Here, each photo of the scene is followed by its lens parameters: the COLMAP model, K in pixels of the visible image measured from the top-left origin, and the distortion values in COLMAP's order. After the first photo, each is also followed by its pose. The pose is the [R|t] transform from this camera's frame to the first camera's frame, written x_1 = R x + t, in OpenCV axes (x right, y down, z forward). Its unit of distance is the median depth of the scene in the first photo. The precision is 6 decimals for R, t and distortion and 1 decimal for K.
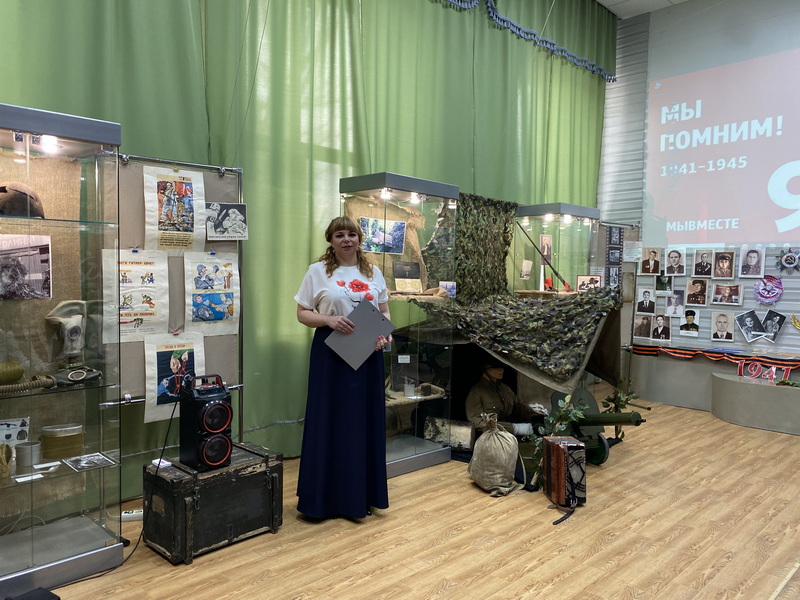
lens RADIAL K [[608.1, 0, 400.1], [0, 608.1, 301.1], [0, 0, 1]] dist [-0.010254, 0.004534]
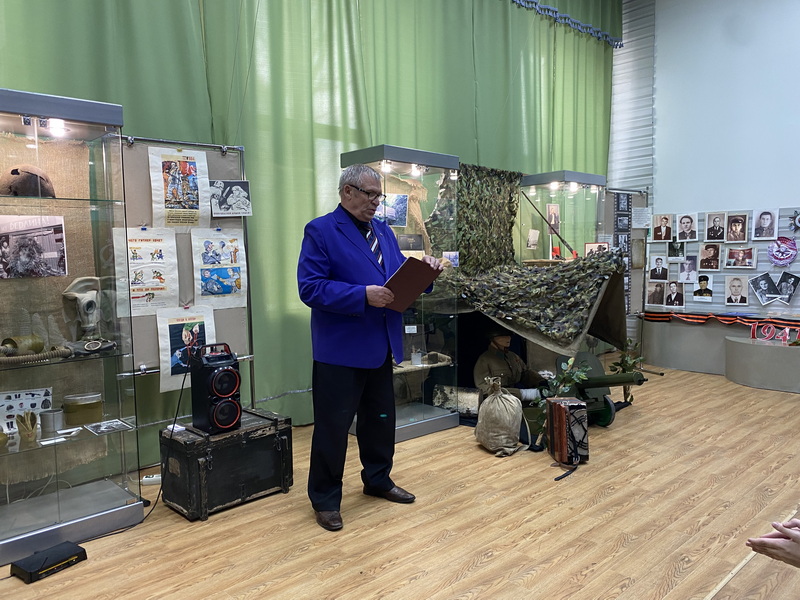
lens RADIAL K [[608.1, 0, 396.1], [0, 608.1, 300.8], [0, 0, 1]] dist [-0.010254, 0.004534]
pose [[0.998468, -0.032795, -0.044559, 0.035973], [0.033984, 0.999079, 0.026188, 0.025628], [0.043659, -0.027662, 0.998663, -0.027623]]
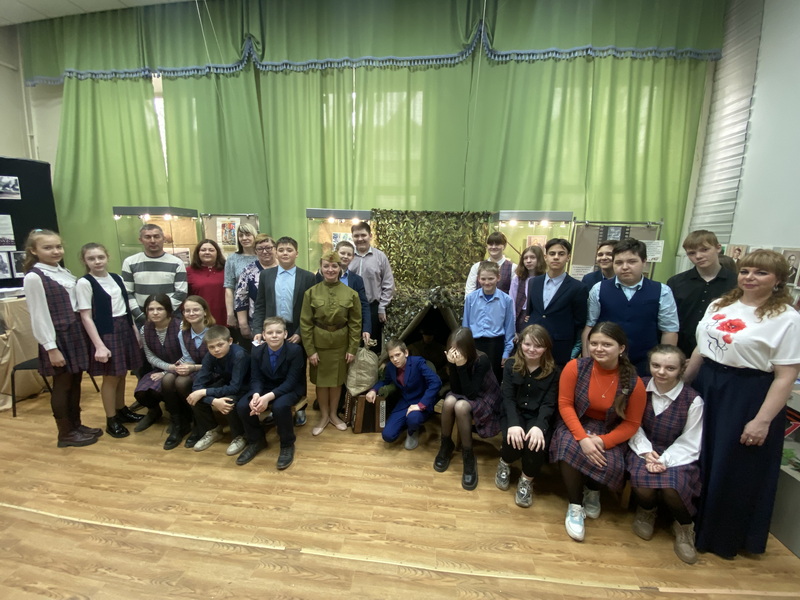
lens RADIAL K [[324.1, 0, 398.1], [0, 324.1, 303.2], [0, 0, 1]] dist [-0.013750, -0.001358]
pose [[0.638919, 0.153558, -0.753792, 0.937969], [-0.046200, 0.985765, 0.161656, -0.113857], [0.767886, -0.068460, 0.636918, 0.632182]]
